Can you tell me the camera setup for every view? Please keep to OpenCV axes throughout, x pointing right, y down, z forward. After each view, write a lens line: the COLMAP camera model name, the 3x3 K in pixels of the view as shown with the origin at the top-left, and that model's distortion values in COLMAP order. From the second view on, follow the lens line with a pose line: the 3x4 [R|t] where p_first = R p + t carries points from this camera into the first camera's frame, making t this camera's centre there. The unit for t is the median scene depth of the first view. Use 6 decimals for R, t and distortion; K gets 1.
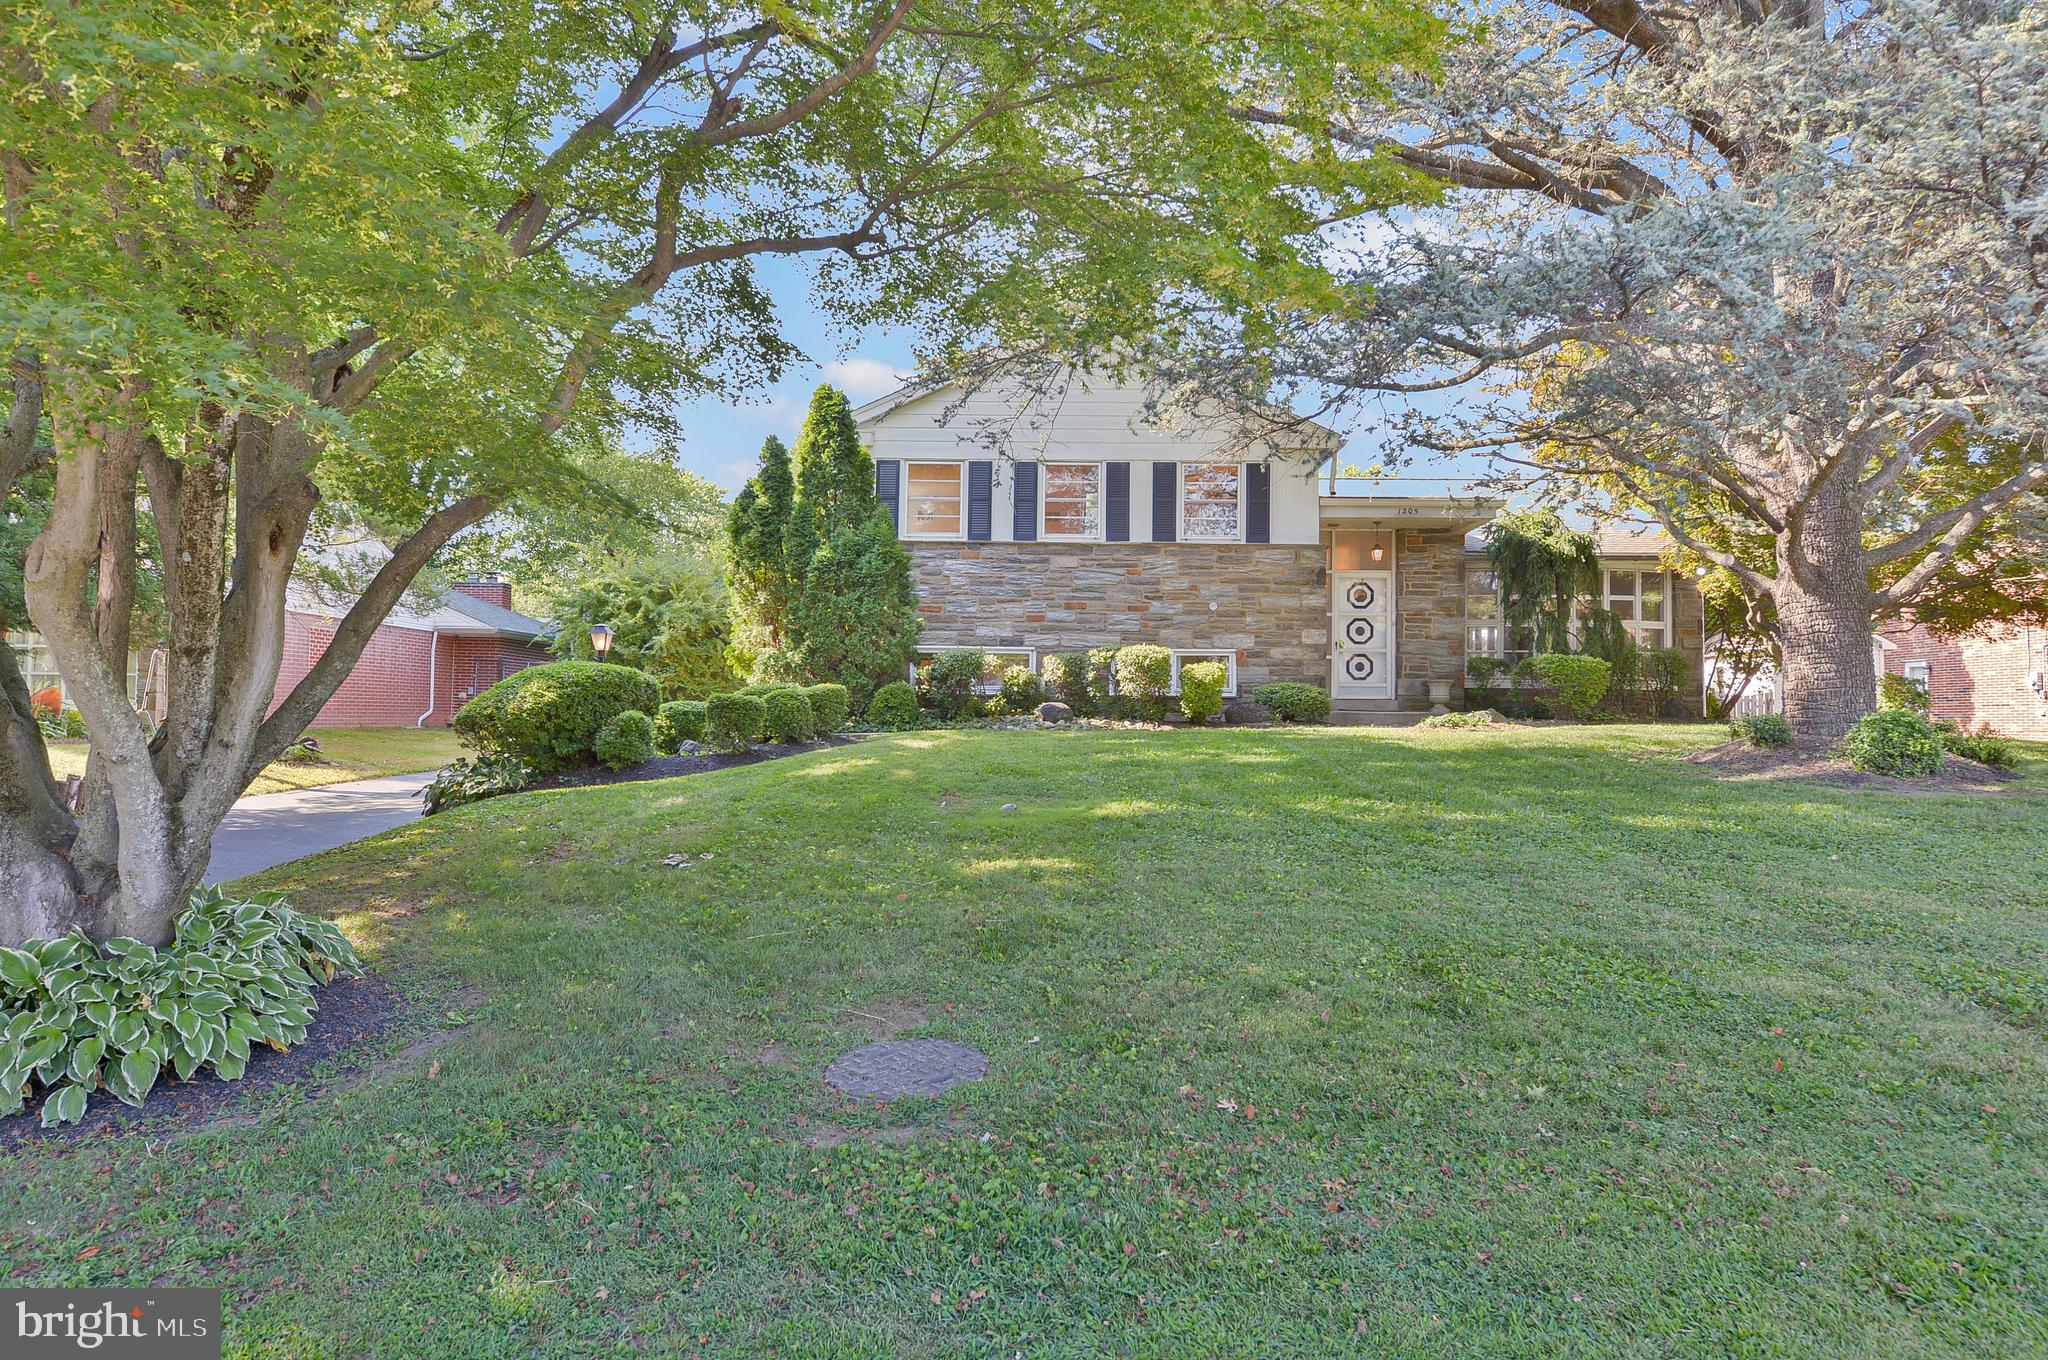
lens RADIAL K [[1260.2, 0, 1023.1], [0, 1260.2, 683.4], [0, 0, 1]] dist [0.002175, 0.000092]
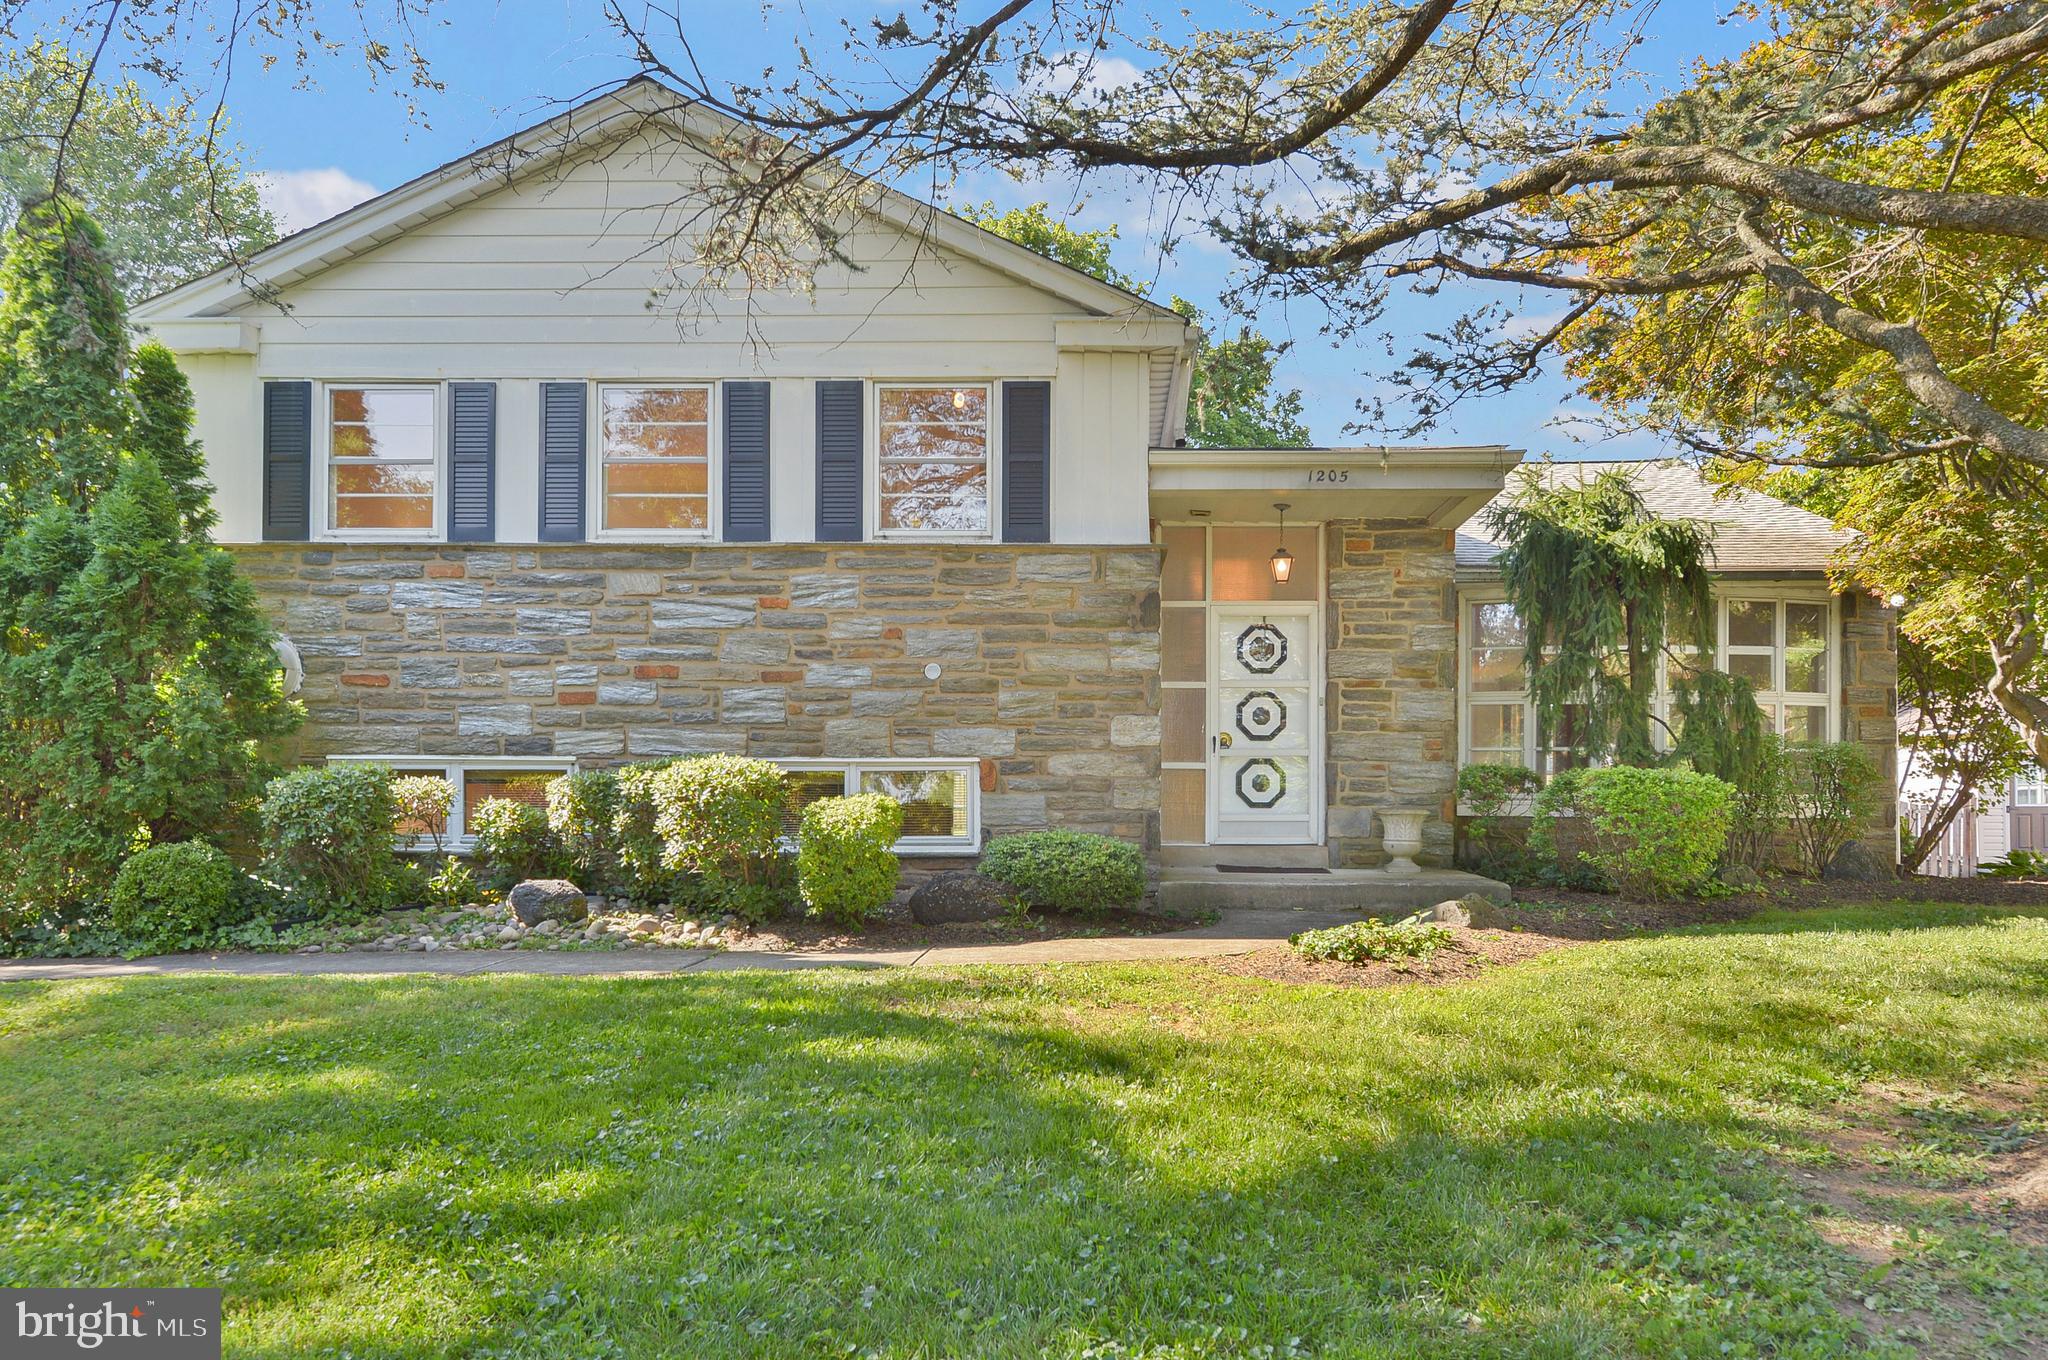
lens RADIAL K [[1445.5, 0, 1054.3], [0, 1445.5, 804.3], [0, 0, 1]] dist [0.007708, -0.010002]
pose [[0.999958, -0.007695, 0.005061, 0.190543], [0.007542, 0.999533, 0.029615, -0.024776], [-0.005286, -0.029575, 0.999549, 0.420386]]
